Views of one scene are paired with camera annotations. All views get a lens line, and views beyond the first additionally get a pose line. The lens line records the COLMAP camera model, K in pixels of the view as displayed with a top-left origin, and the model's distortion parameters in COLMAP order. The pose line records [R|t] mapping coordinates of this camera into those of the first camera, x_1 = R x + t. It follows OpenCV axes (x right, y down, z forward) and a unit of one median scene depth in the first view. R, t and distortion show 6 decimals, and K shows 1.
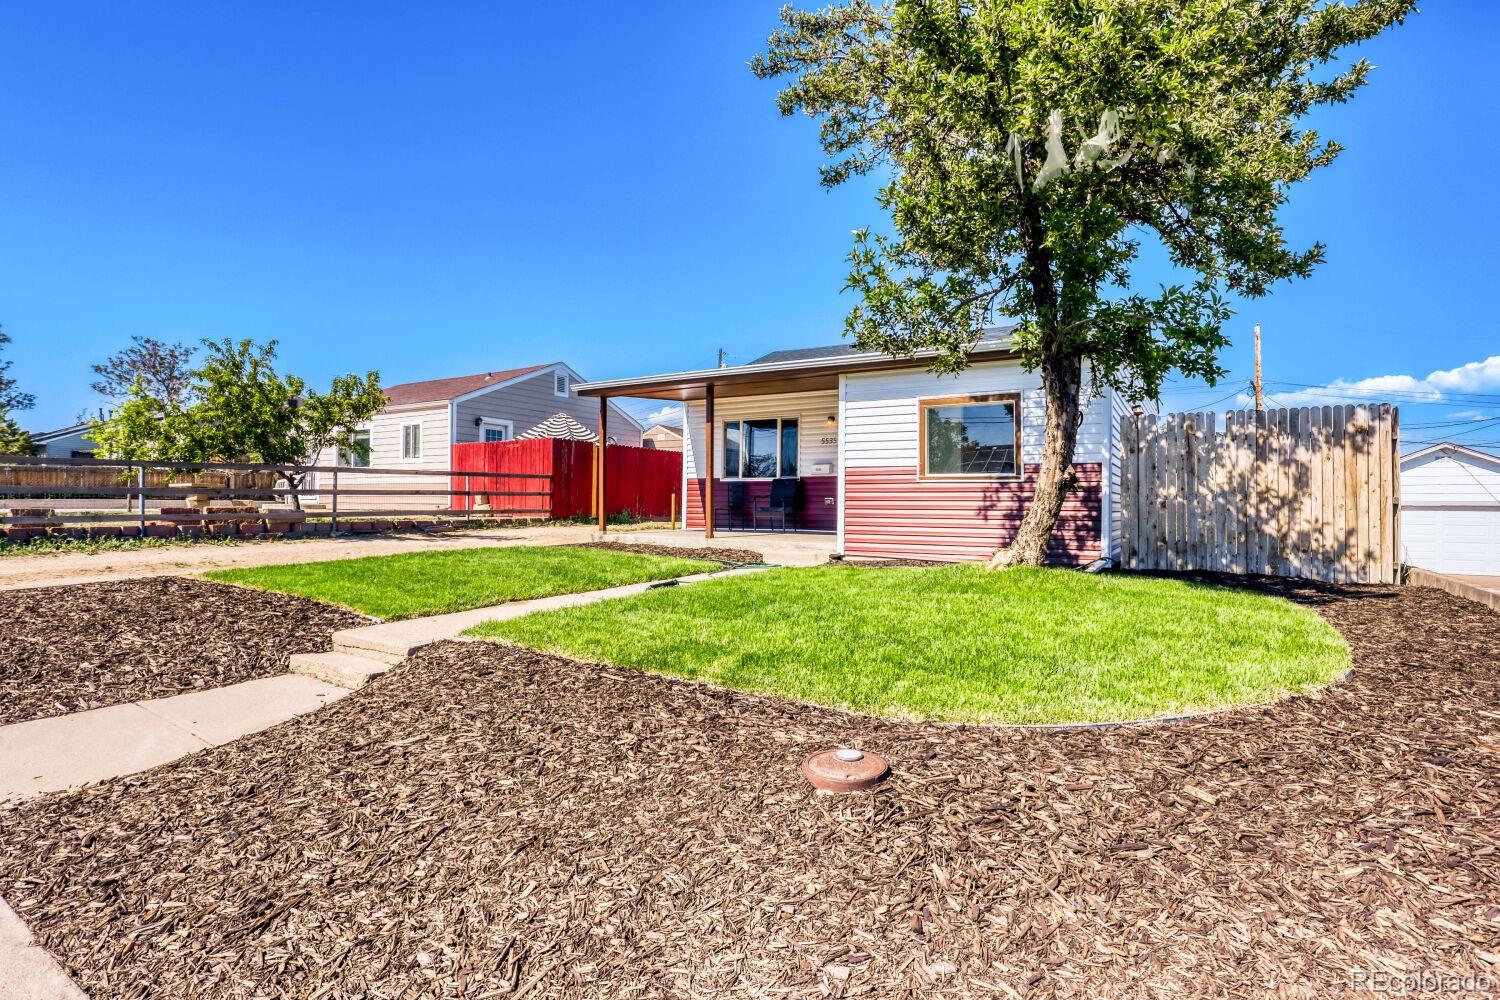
lens RADIAL K [[773.1, 0, 750.0], [0, 773.1, 500.0], [0, 0, 1]] dist [0.000100, 0.000064]
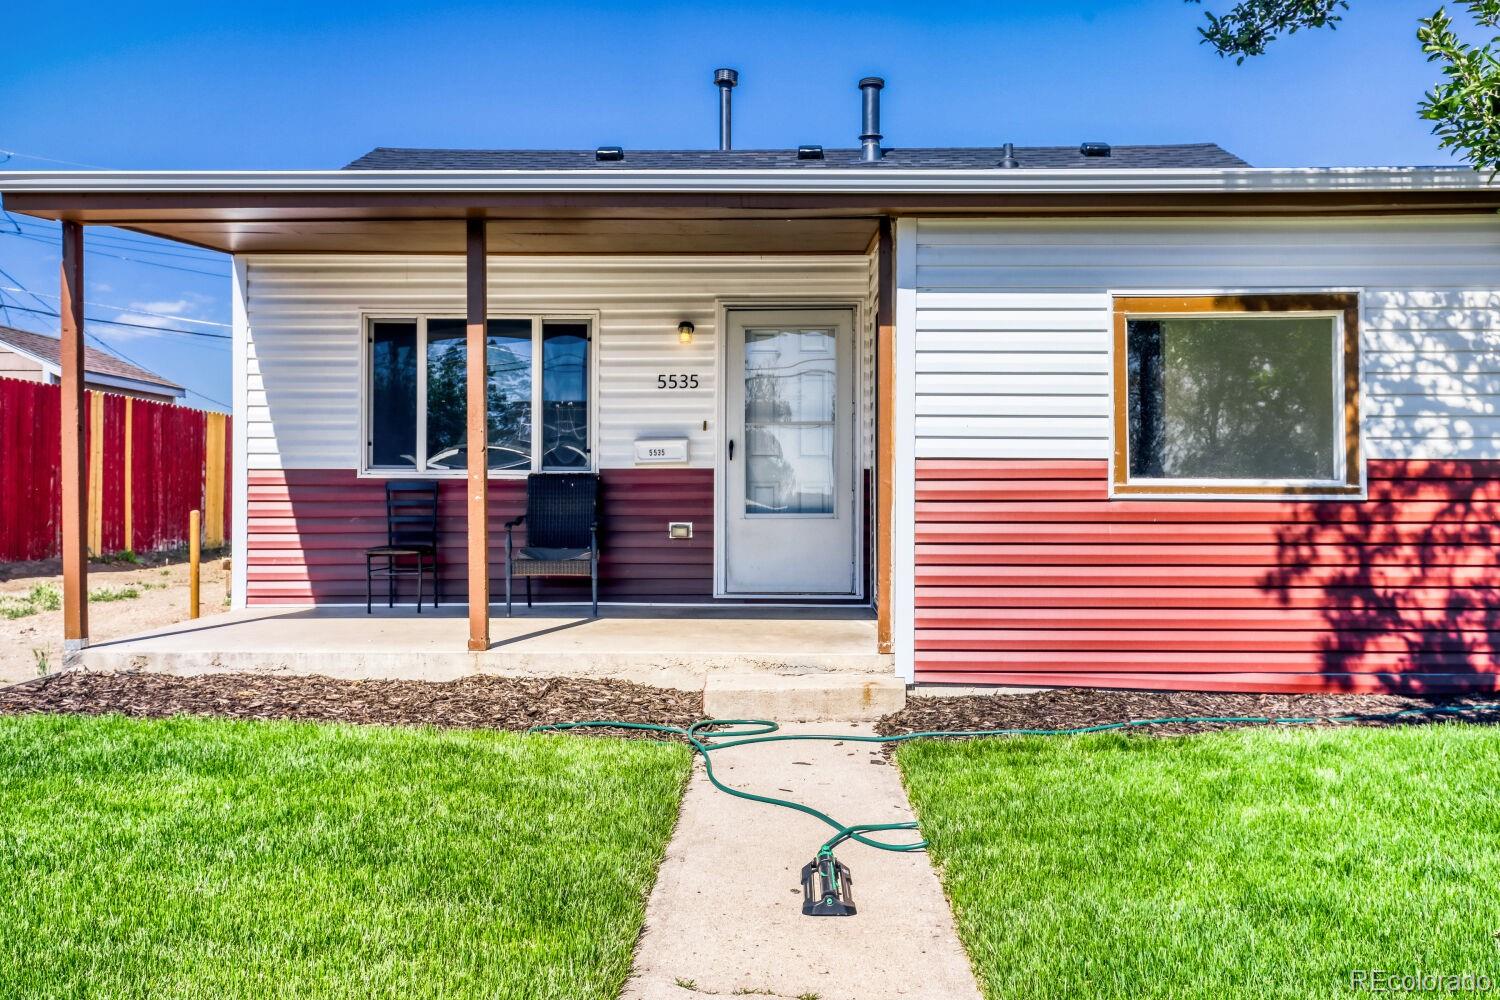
lens RADIAL K [[1419.0, 0, 750.0], [0, 1419.0, 500.0], [0, 0, 1]] dist [0.018595, 0.007770]
pose [[0.865031, 0.002903, 0.501709, -0.326604], [-0.006216, 0.999969, 0.004932, -0.024915], [-0.501679, -0.007385, 0.865022, 0.448674]]
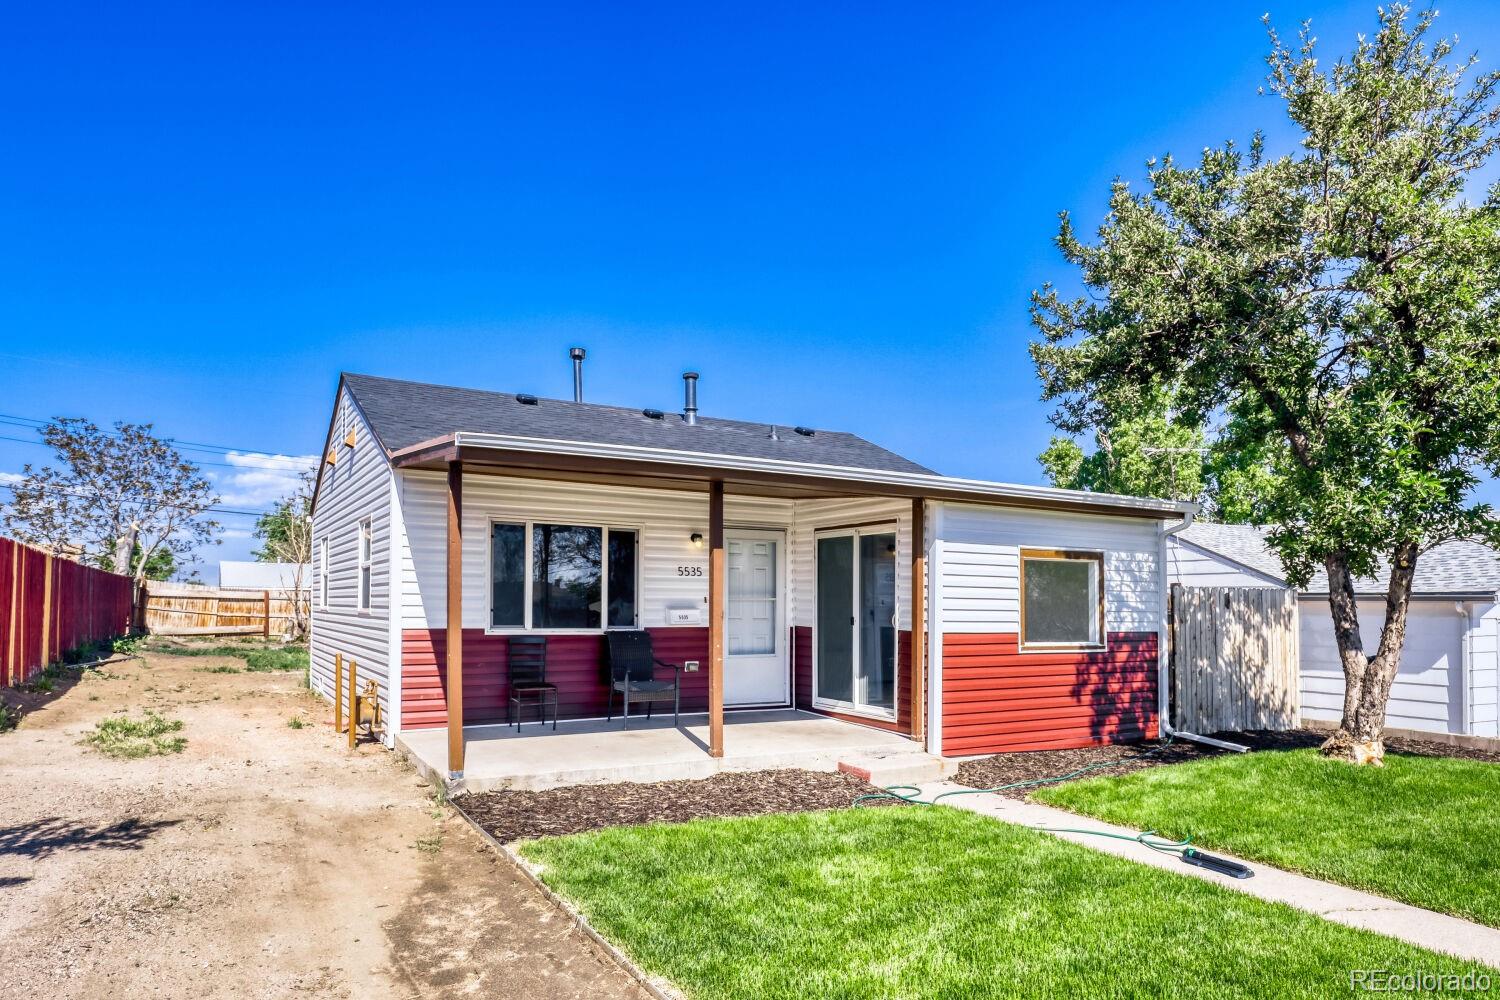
lens RADIAL K [[950.7, 0, 752.6], [0, 950.7, 604.9], [0, 0, 1]] dist [-0.003020, 0.000609]
pose [[0.477516, 0.004839, 0.878610, -0.769837], [-0.015440, 0.999877, 0.002885, -0.071179], [-0.878488, -0.014944, 0.477531, 0.779346]]
